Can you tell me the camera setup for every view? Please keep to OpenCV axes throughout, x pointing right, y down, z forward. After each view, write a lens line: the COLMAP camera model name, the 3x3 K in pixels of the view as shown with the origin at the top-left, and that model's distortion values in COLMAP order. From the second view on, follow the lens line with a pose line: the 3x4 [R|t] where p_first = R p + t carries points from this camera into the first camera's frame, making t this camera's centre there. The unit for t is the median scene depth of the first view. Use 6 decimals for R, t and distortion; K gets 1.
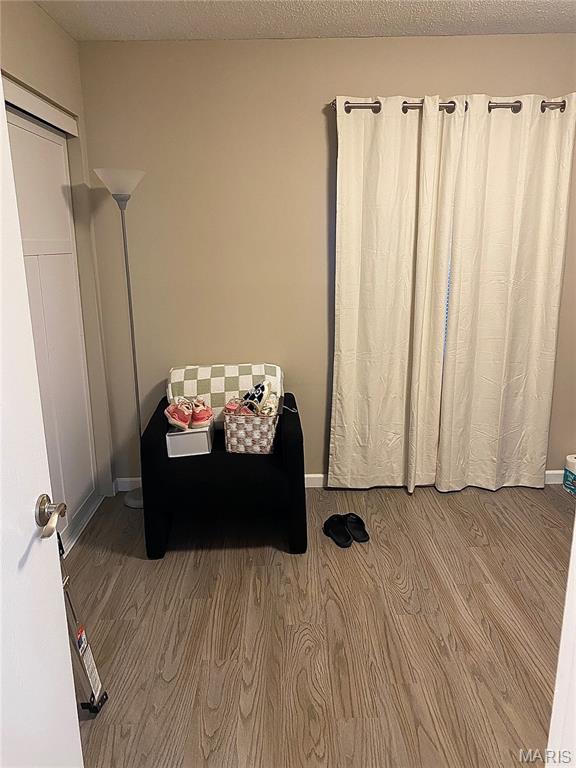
lens RADIAL K [[586.8, 0, 286.7], [0, 586.8, 385.5], [0, 0, 1]] dist [0.053658, -0.082040]
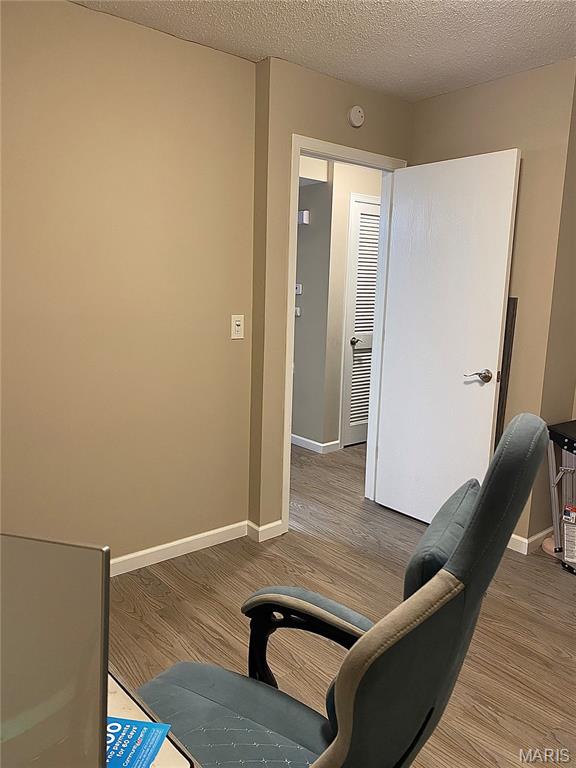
lens RADIAL K [[590.6, 0, 293.7], [0, 590.6, 379.8], [0, 0, 1]] dist [0.045722, -0.061199]
pose [[-0.768623, 0.085227, -0.633999, 0.791712], [-0.175677, 0.924858, 0.337306, -0.210172], [0.615107, 0.370641, -0.695895, 0.979267]]
